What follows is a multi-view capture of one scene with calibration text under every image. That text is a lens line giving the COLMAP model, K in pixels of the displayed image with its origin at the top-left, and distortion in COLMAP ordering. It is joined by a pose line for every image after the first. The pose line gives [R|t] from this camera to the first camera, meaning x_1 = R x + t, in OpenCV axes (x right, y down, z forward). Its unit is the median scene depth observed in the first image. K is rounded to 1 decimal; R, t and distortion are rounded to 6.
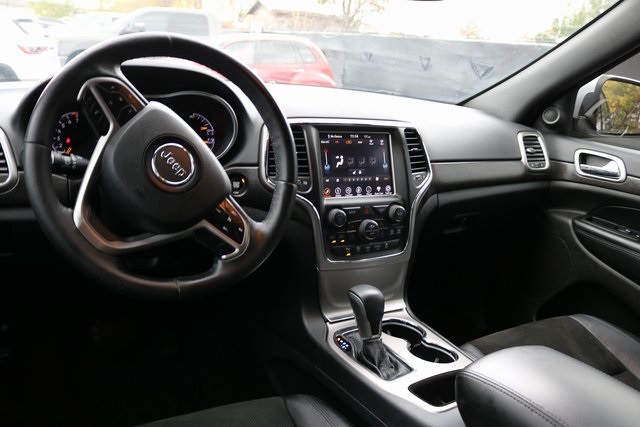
lens RADIAL K [[533.7, 0, 321.0], [0, 533.7, 216.3], [0, 0, 1]] dist [-0.138455, 0.049568]
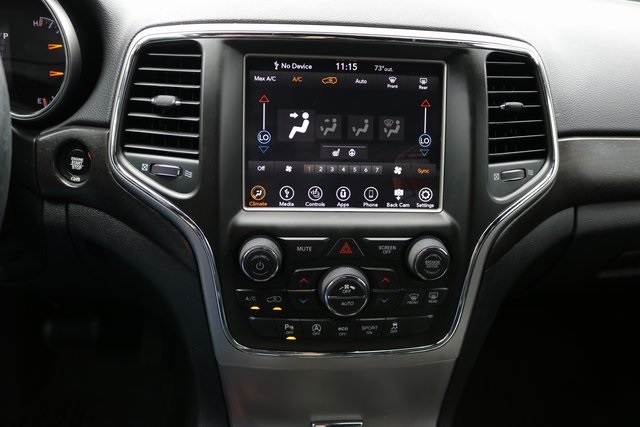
lens RADIAL K [[533.7, 0, 317.3], [0, 533.7, 213.8], [0, 0, 1]] dist [-0.138455, 0.049568]
pose [[0.906569, 0.143785, -0.396811, 0.226332], [-0.084716, 0.983039, 0.162659, -0.102342], [0.413468, -0.113846, 0.903373, 0.601276]]
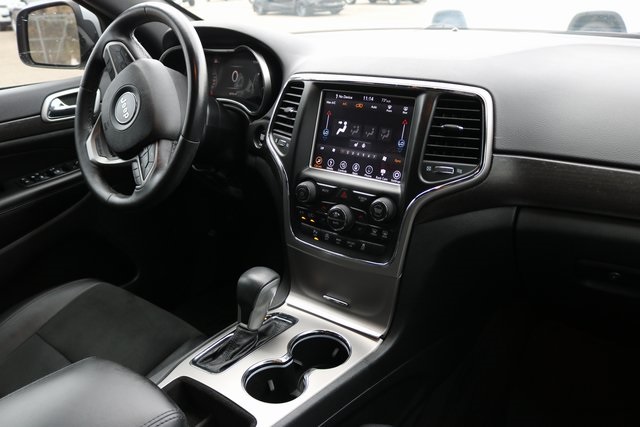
lens RADIAL K [[533.7, 0, 320.9], [0, 533.7, 212.9], [0, 0, 1]] dist [-0.138455, 0.049568]
pose [[0.393699, 0.256887, -0.882615, 0.762057], [-0.182798, 0.962861, 0.198704, -0.131699], [0.900881, 0.083111, 0.426036, 0.627470]]
